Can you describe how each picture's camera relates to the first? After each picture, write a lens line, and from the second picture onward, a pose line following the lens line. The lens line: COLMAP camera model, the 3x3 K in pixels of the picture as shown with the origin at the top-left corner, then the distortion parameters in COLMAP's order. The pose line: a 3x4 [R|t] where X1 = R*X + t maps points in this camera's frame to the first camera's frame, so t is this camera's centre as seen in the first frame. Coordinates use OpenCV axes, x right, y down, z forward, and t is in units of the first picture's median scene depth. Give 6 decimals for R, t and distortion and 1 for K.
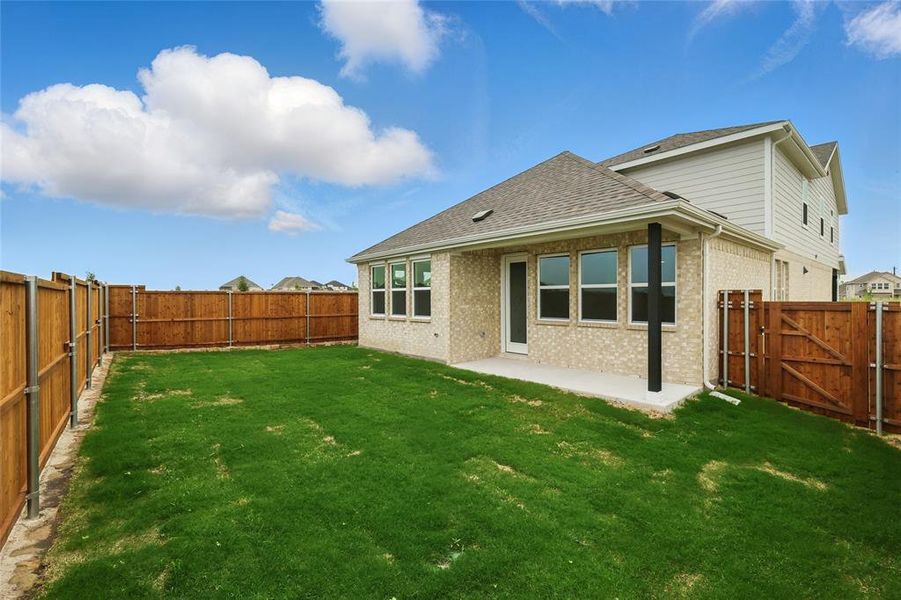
lens RADIAL K [[400.3, 0, 448.7], [0, 400.3, 298.8], [0, 0, 1]] dist [0.005648, 0.000306]
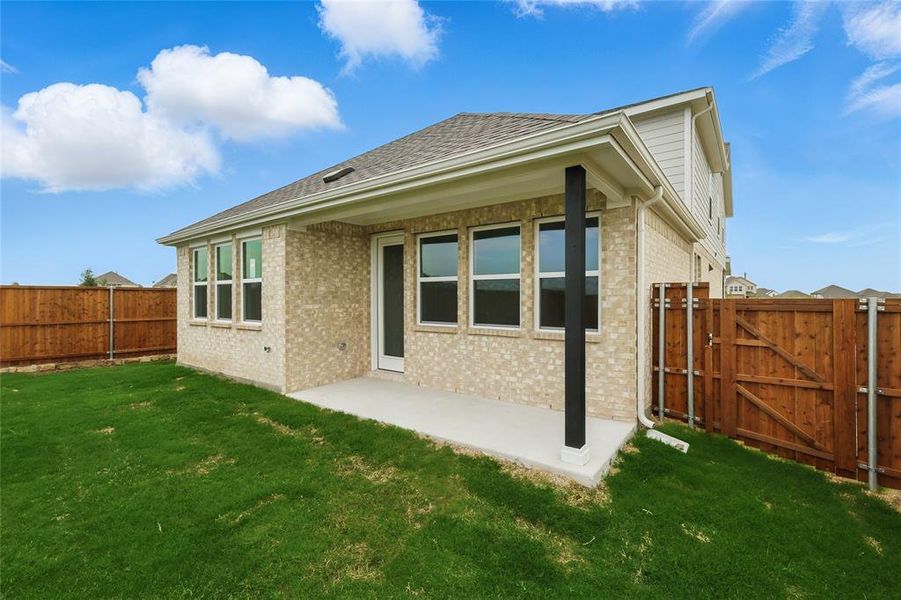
lens RADIAL K [[400.3, 0, 447.4], [0, 400.3, 299.8], [0, 0, 1]] dist [0.005648, 0.000306]
pose [[0.979602, 0.000986, 0.200946, 0.132675], [-0.001473, 0.999996, 0.002271, 0.005897], [-0.200943, -0.002520, 0.979600, 0.291813]]
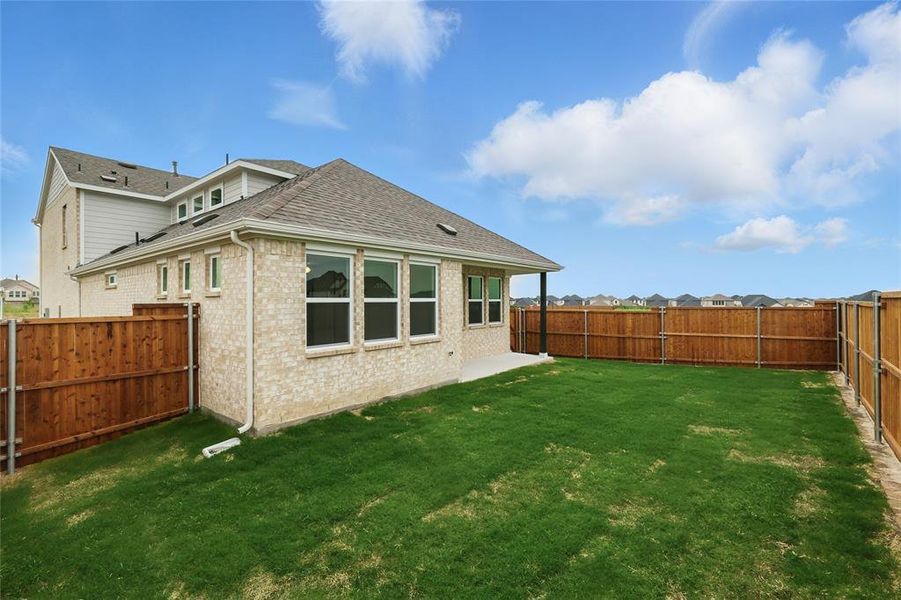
lens RADIAL K [[400.3, 0, 453.6], [0, 400.3, 296.6], [0, 0, 1]] dist [0.005648, 0.000306]
pose [[-0.172775, 0.013869, 0.984864, -0.927008], [0.009843, 0.999875, -0.012354, -0.024019], [-0.984912, 0.007560, -0.172890, 1.179457]]
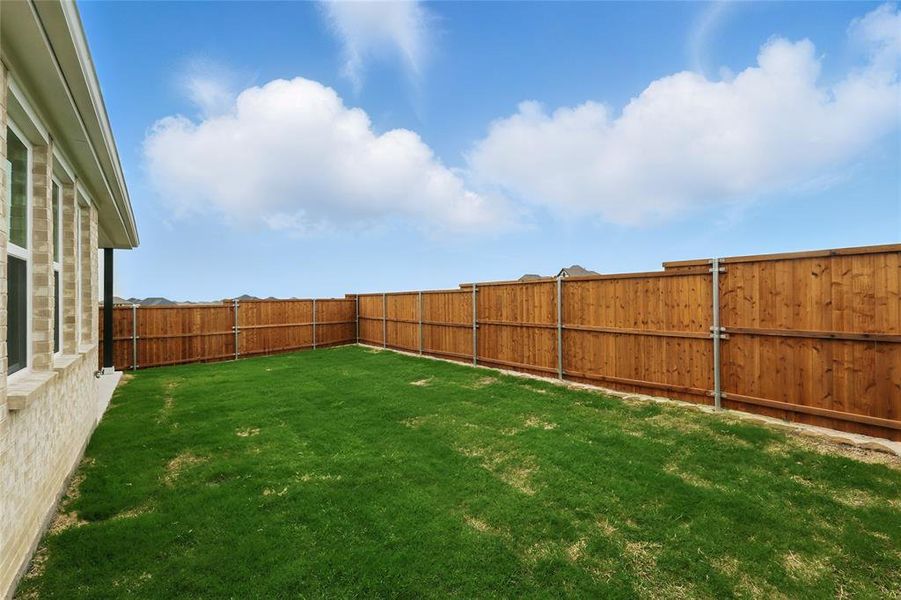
lens RADIAL K [[401.9, 0, 453.6], [0, 401.9, 299.8], [0, 0, 1]] dist [0.010498, -0.000031]
pose [[-0.997740, 0.013971, 0.065719, -0.512308], [0.014159, 0.999897, 0.002391, 0.006665], [-0.065678, 0.003316, -0.997835, 1.497269]]
